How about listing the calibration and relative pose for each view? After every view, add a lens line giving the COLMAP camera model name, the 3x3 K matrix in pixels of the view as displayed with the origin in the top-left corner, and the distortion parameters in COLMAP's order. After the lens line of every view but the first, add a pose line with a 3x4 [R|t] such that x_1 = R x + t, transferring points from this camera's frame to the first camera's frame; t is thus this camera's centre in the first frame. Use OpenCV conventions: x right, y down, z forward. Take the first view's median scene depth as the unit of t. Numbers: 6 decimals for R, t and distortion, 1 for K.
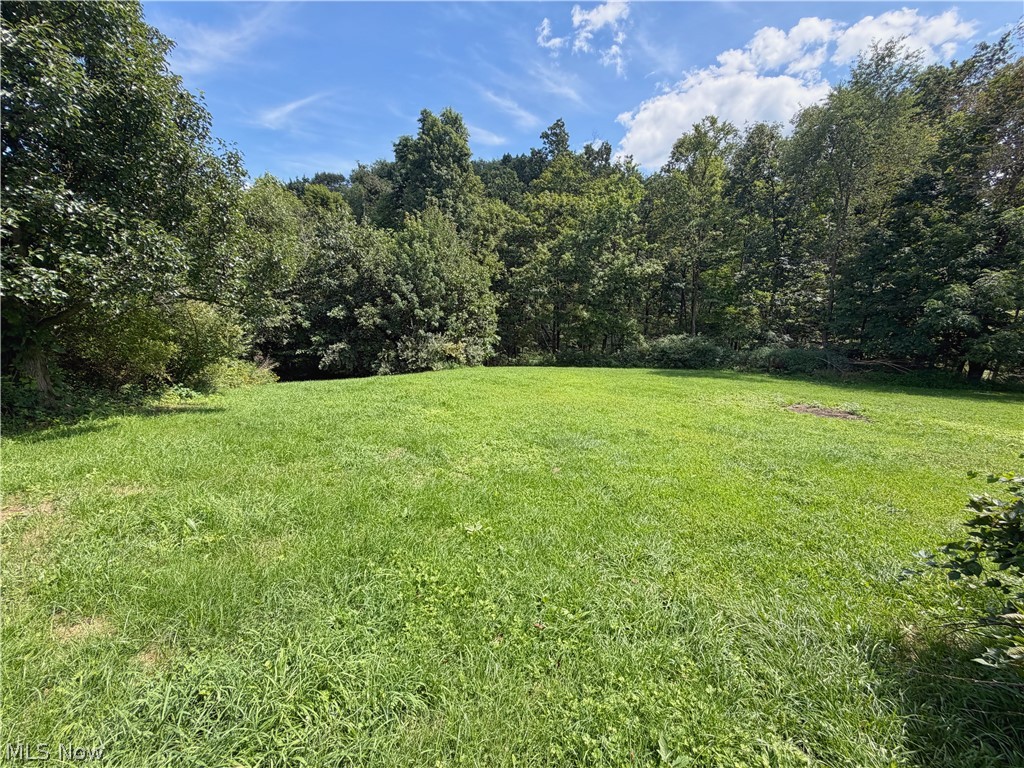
lens RADIAL K [[409.1, 0, 499.0], [0, 409.1, 389.1], [0, 0, 1]] dist [-0.011681, 0.000248]
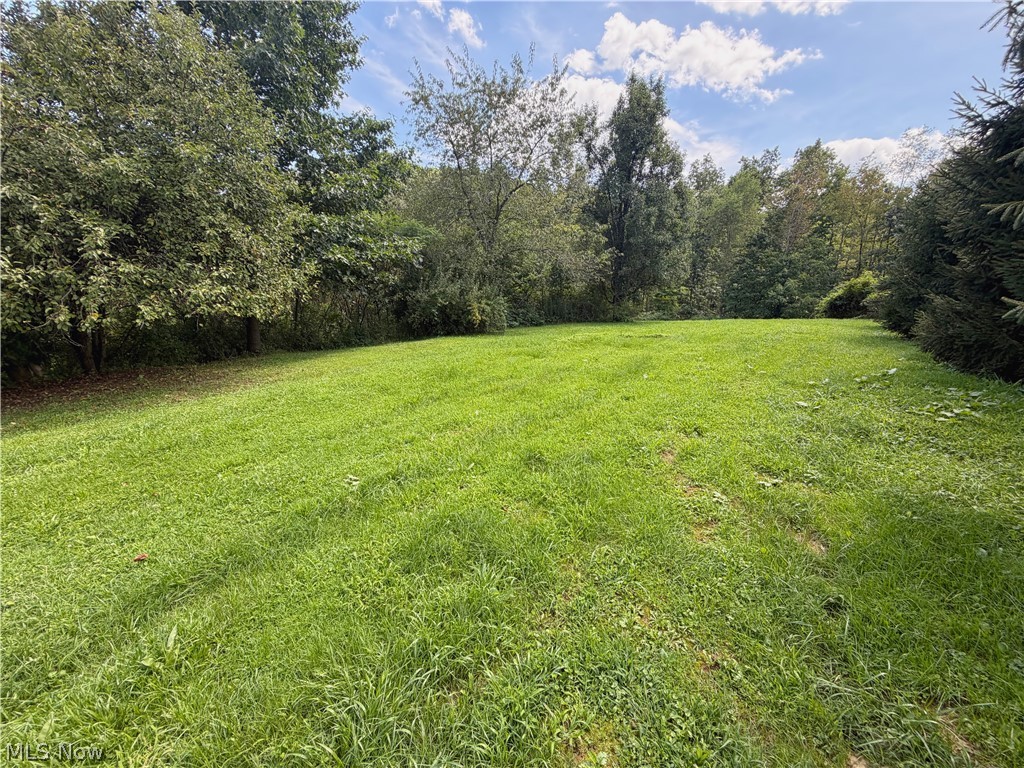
lens RADIAL K [[409.1, 0, 499.0], [0, 409.1, 389.1], [0, 0, 1]] dist [-0.011681, 0.000248]
pose [[0.953911, -0.072365, 0.291232, -0.759445], [0.068627, 0.997376, 0.023046, 0.119245], [-0.292136, -0.001997, 0.956375, -0.526667]]
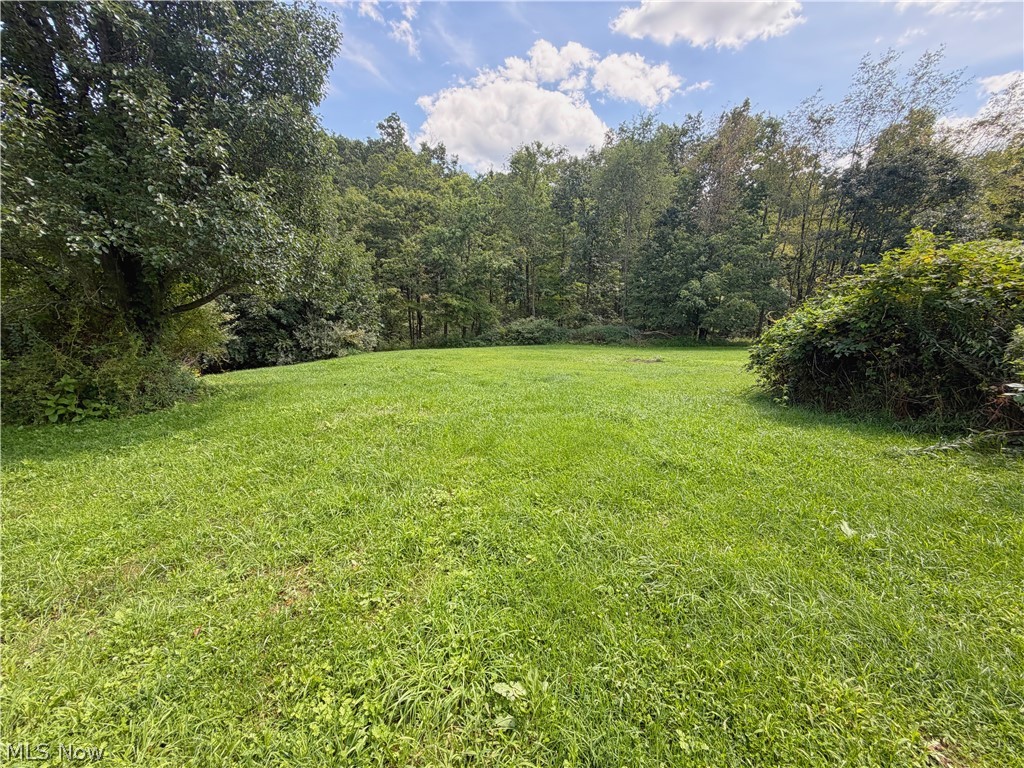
lens RADIAL K [[415.6, 0, 508.2], [0, 415.6, 384.7], [0, 0, 1]] dist [0.002224, 0.000315]
pose [[0.900078, -0.093299, 0.425622, -0.179673], [0.086889, 0.995620, 0.034499, 0.020617], [-0.426977, 0.005930, 0.904243, -0.118870]]
